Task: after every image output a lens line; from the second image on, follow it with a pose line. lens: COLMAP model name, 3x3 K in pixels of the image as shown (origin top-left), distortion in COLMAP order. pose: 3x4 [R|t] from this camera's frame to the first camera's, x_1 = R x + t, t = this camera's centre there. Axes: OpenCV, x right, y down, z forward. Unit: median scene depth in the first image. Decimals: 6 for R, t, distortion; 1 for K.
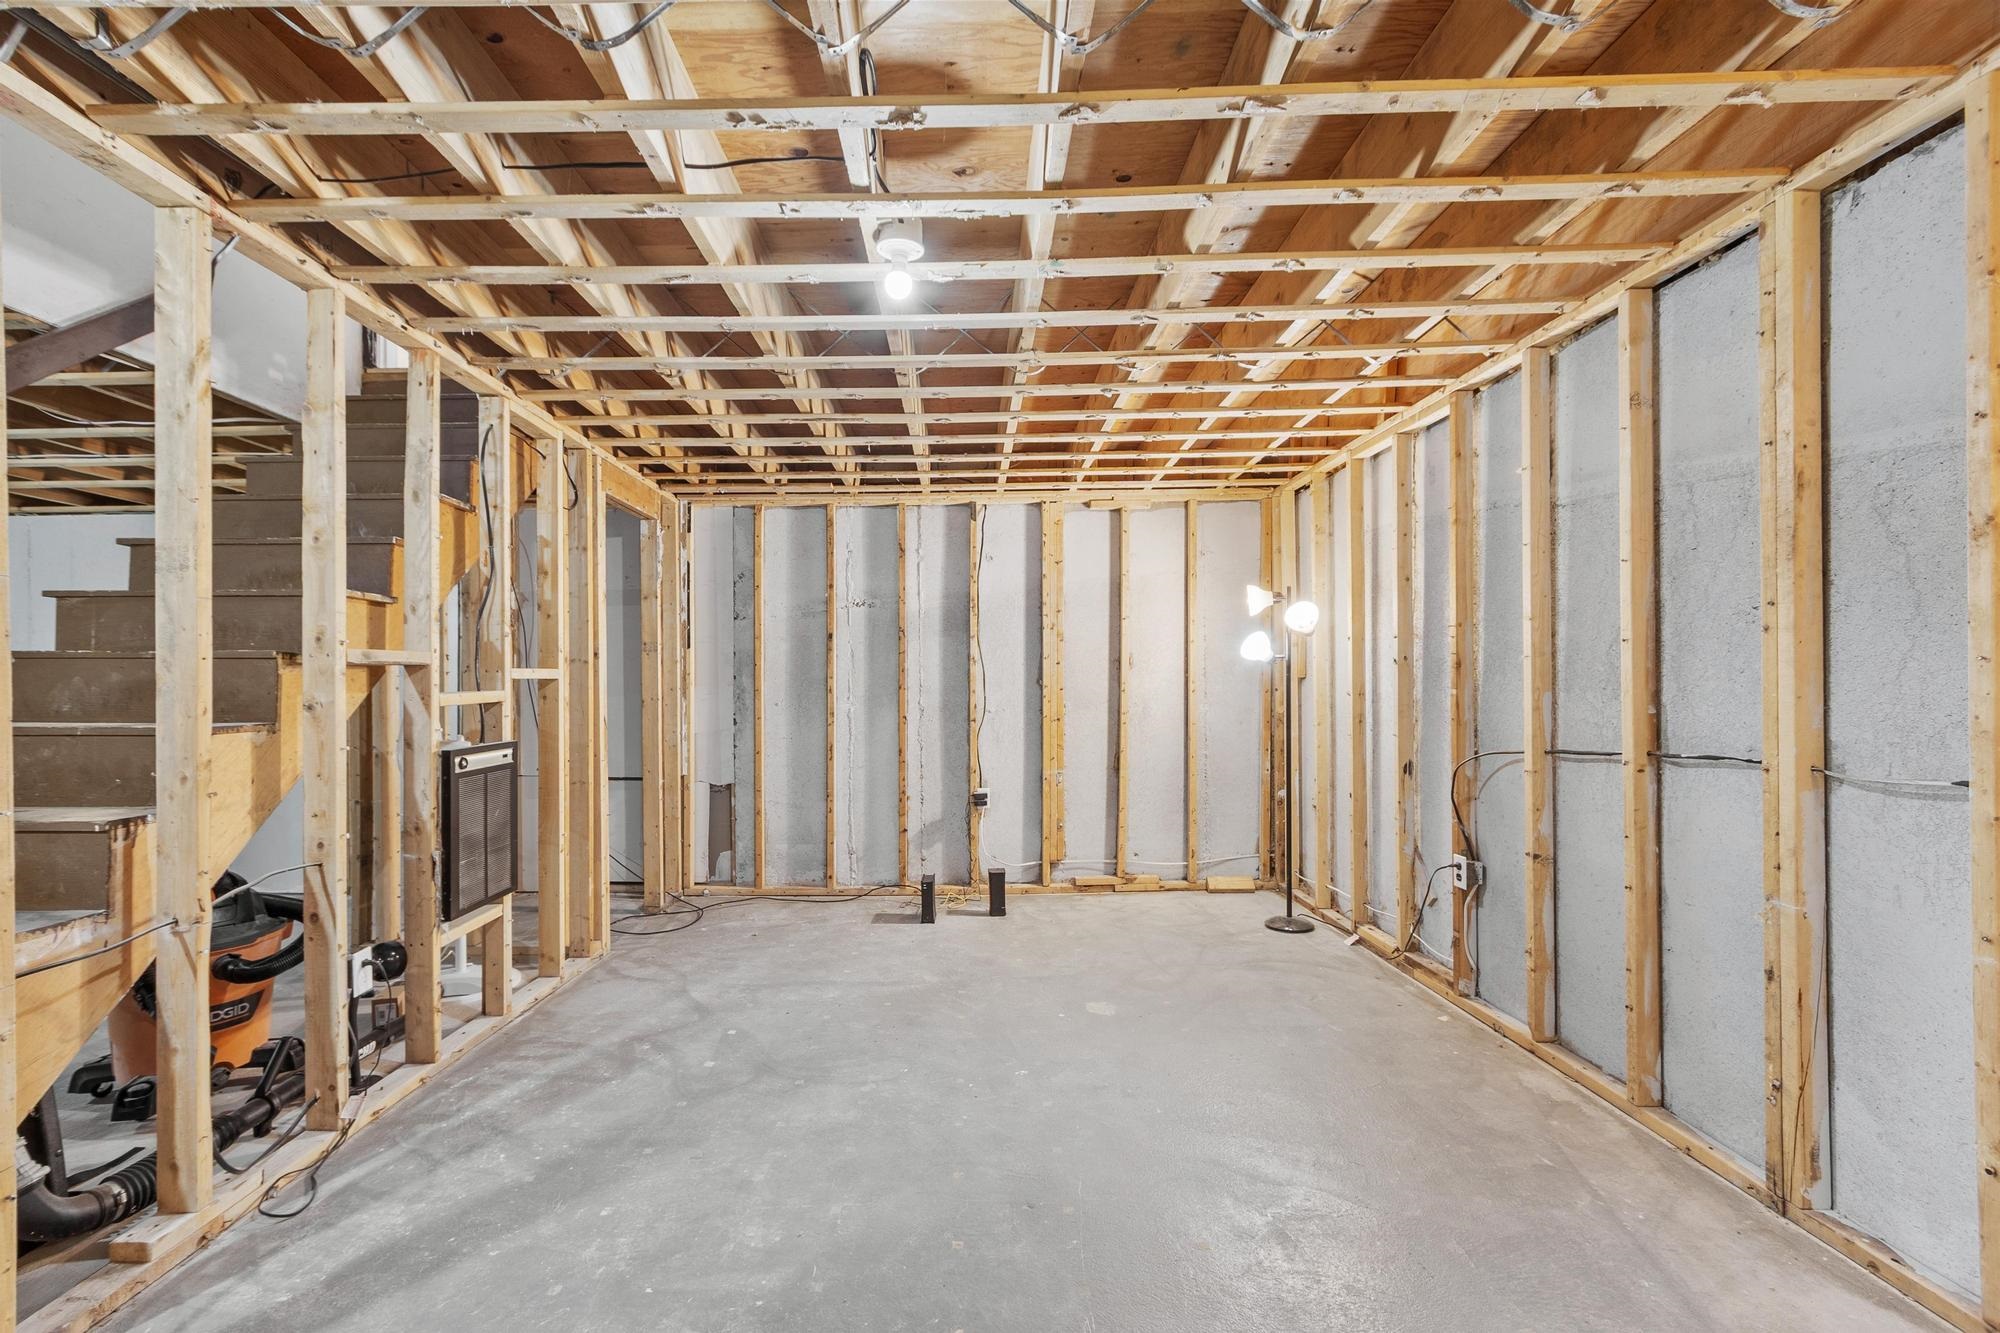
lens RADIAL K [[879.5, 0, 999.7], [0, 879.5, 677.0], [0, 0, 1]] dist [0.002730, -0.000833]
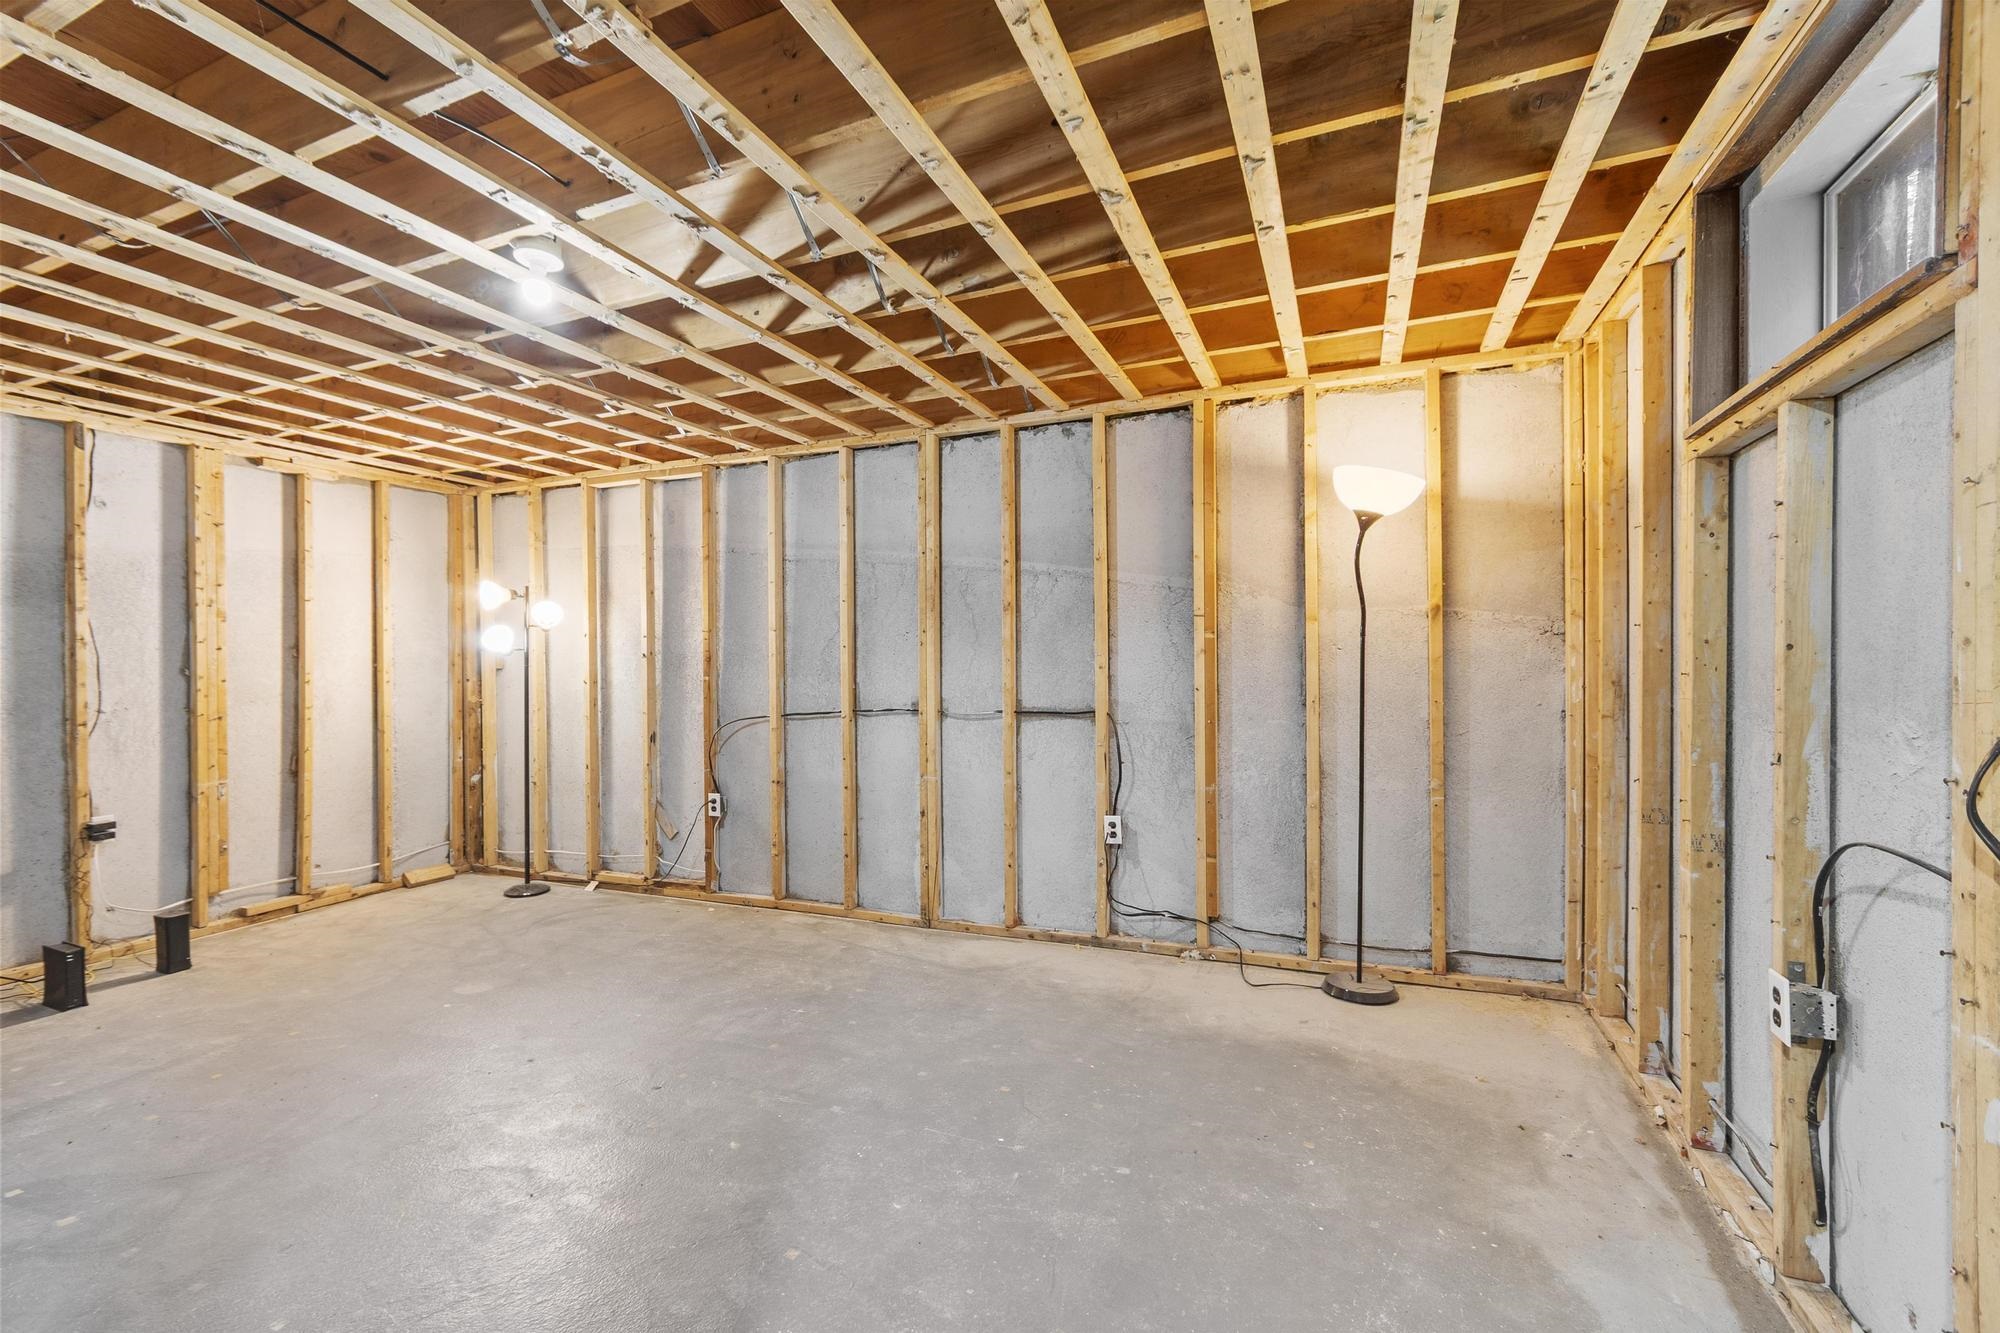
lens RADIAL K [[879.5, 0, 958.9], [0, 879.5, 676.1], [0, 0, 1]] dist [0.002730, -0.000833]
pose [[0.394457, -0.001018, 0.918914, -0.618819], [-0.001469, 0.999997, 0.001738, 0.010262], [-0.918913, -0.002035, 0.394454, 0.077912]]
